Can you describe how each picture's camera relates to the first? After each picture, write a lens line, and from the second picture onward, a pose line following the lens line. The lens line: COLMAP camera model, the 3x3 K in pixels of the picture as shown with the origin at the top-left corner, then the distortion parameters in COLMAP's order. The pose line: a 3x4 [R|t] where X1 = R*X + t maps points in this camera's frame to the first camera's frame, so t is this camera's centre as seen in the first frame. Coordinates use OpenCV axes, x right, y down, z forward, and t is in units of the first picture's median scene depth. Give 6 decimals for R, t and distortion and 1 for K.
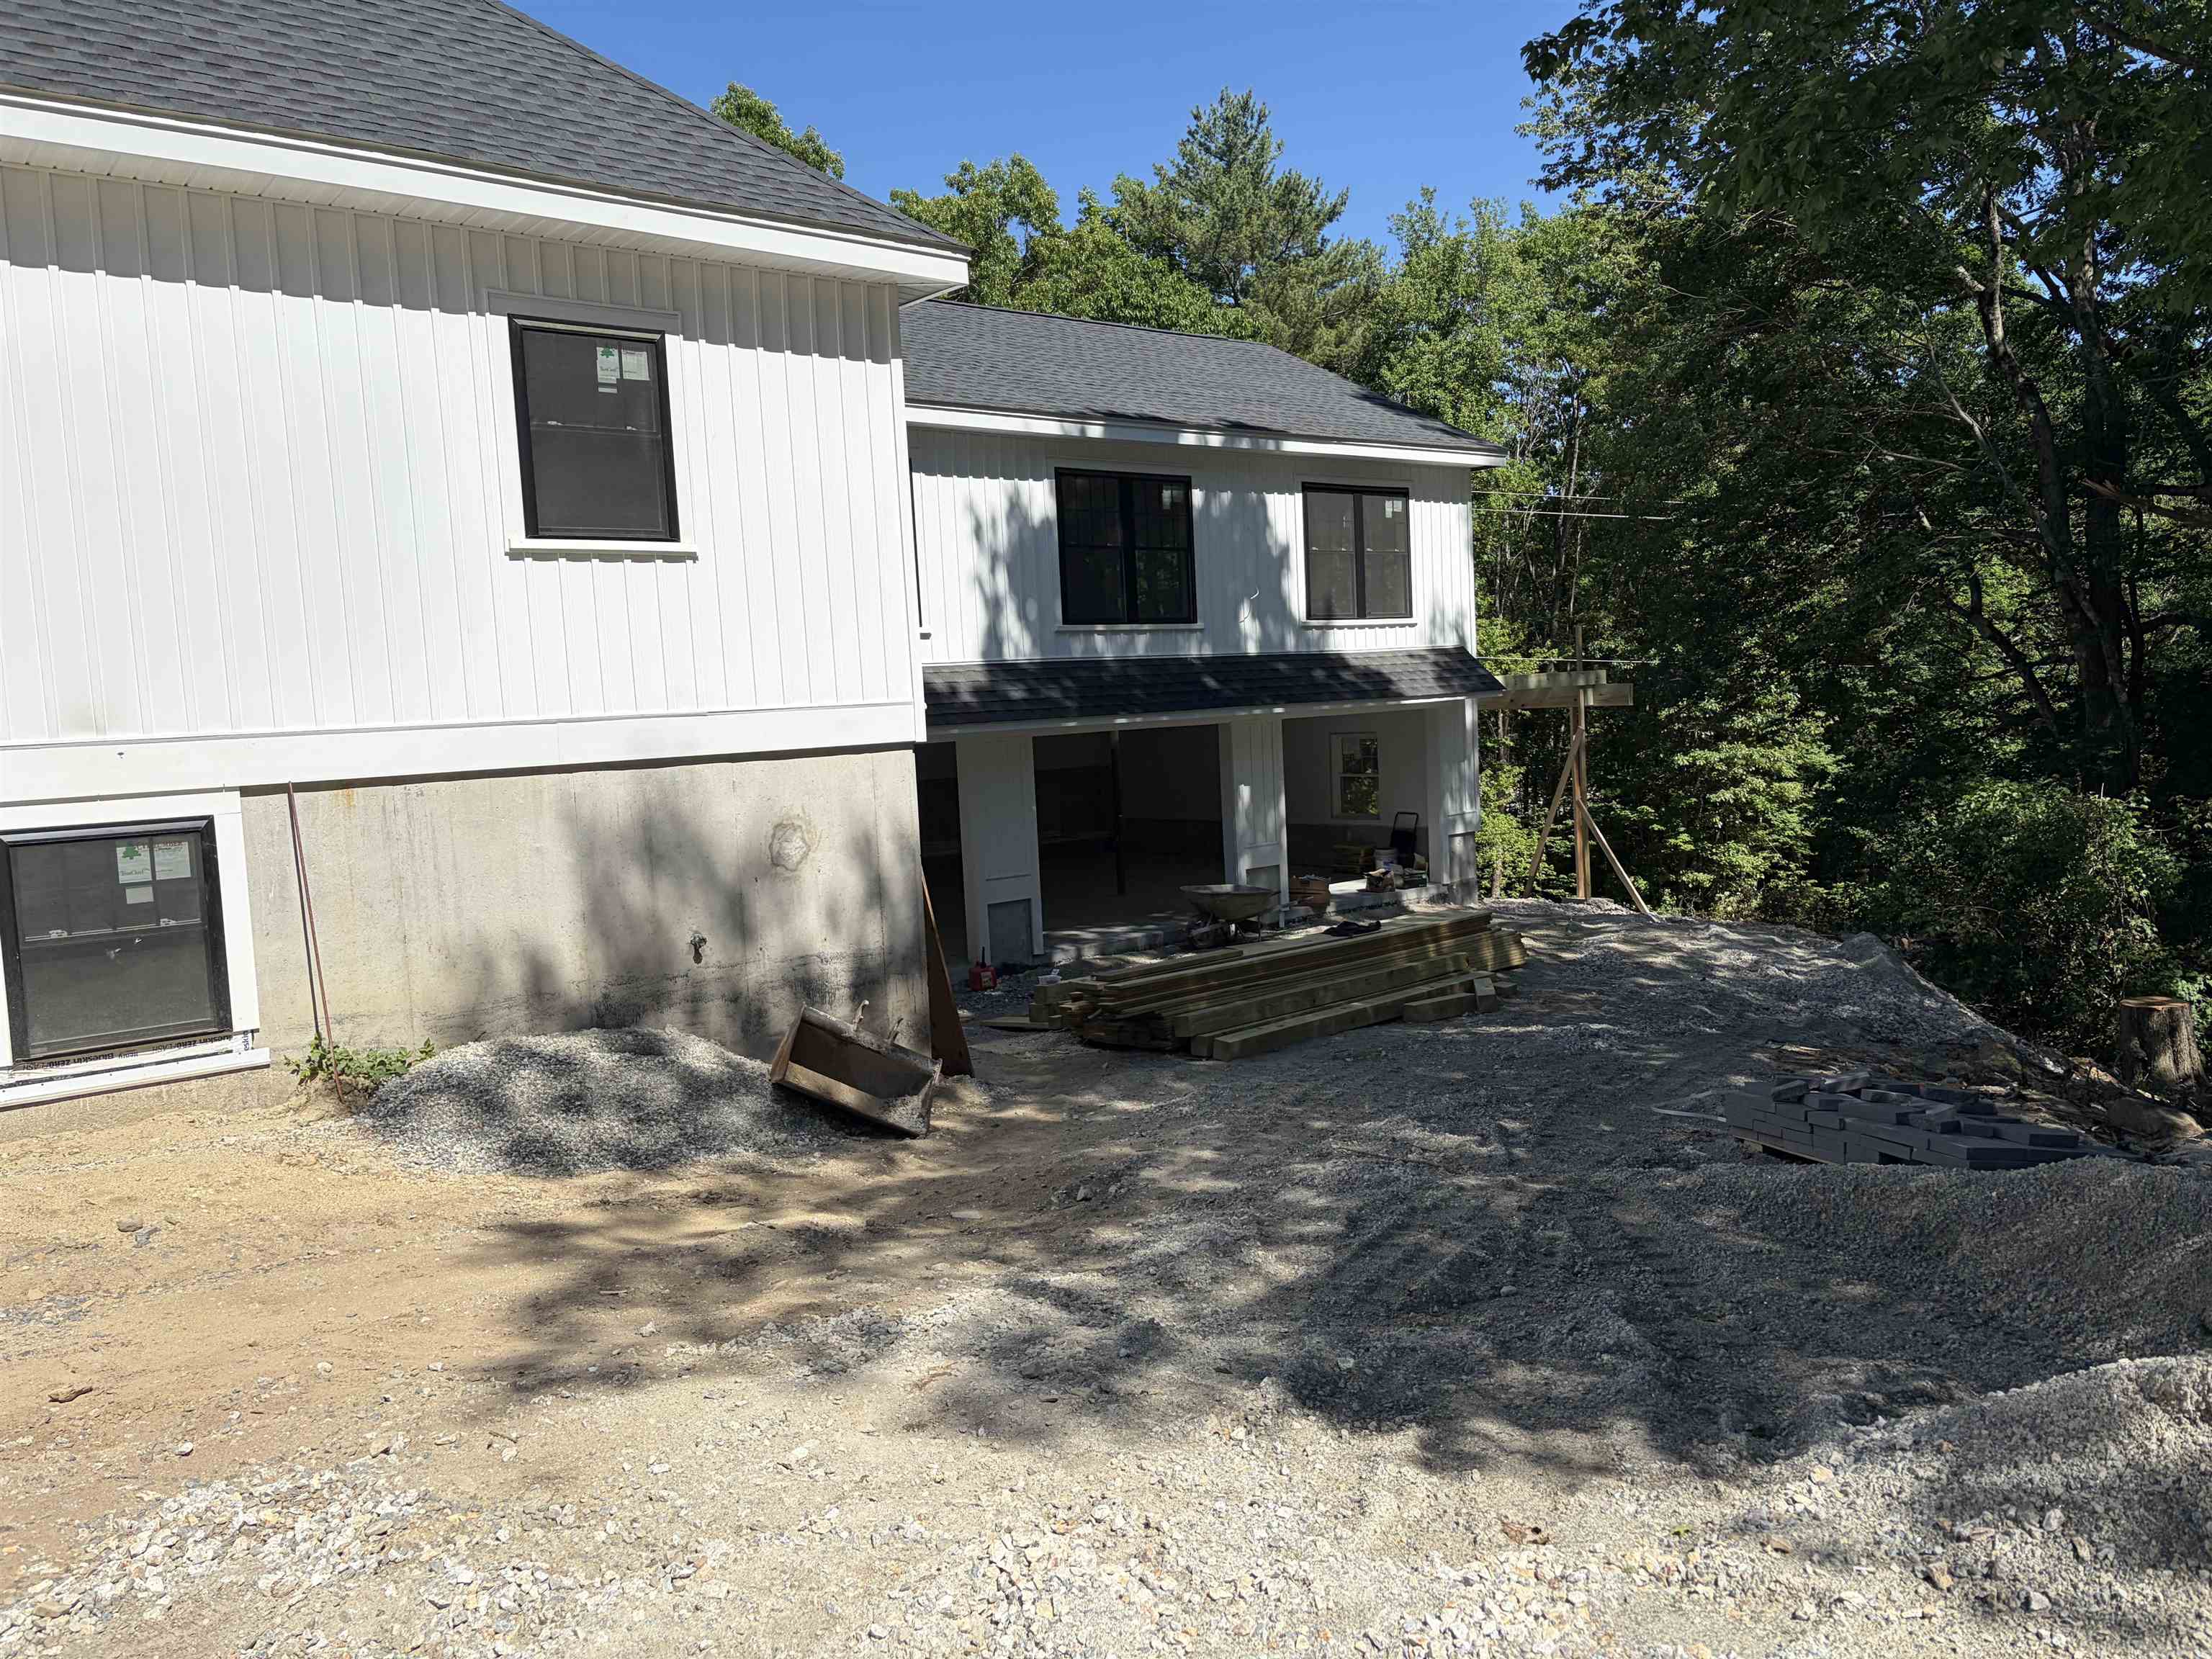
lens RADIAL K [[1722.3, 0, 1172.0], [0, 1722.3, 830.2], [0, 0, 1]] dist [0.114141, -0.281052]
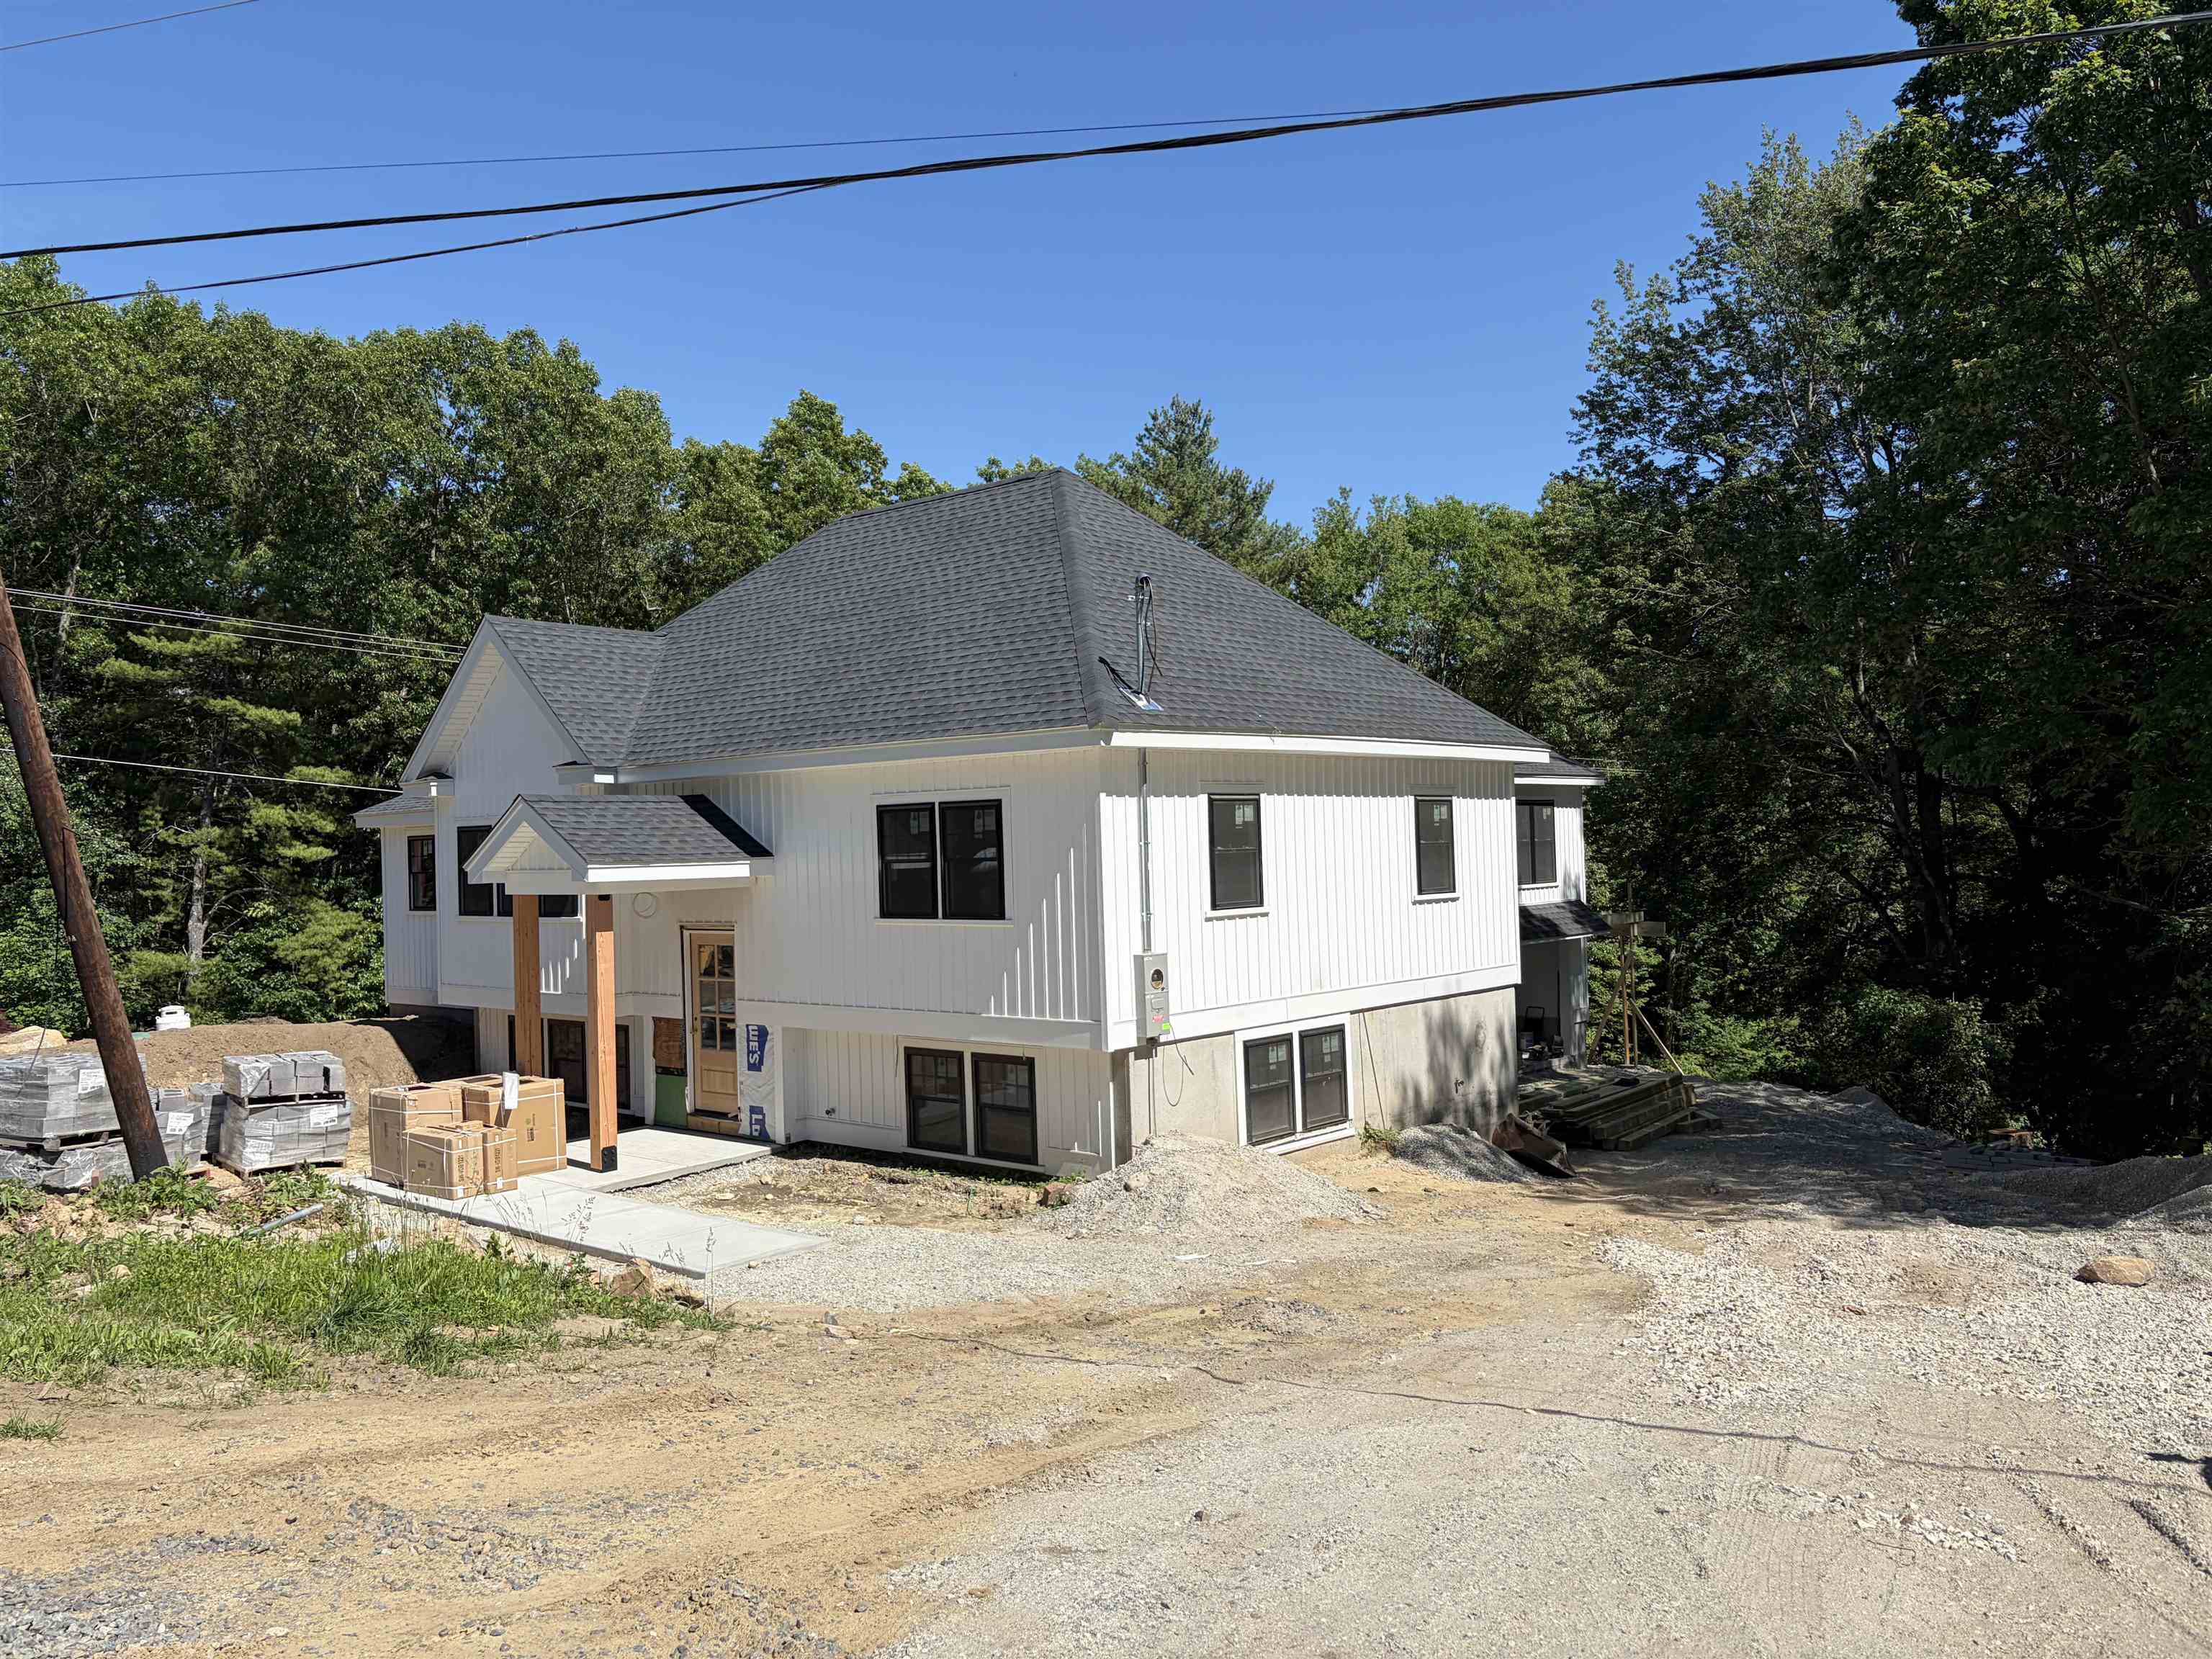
lens RADIAL K [[1722.3, 0, 1172.0], [0, 1722.3, 830.2], [0, 0, 1]] dist [0.114141, -0.281052]
pose [[0.987782, 0.024419, 0.153914, -0.155761], [-0.009565, 0.995285, -0.096520, -0.005541], [-0.155546, 0.093868, 0.983359, -0.169084]]
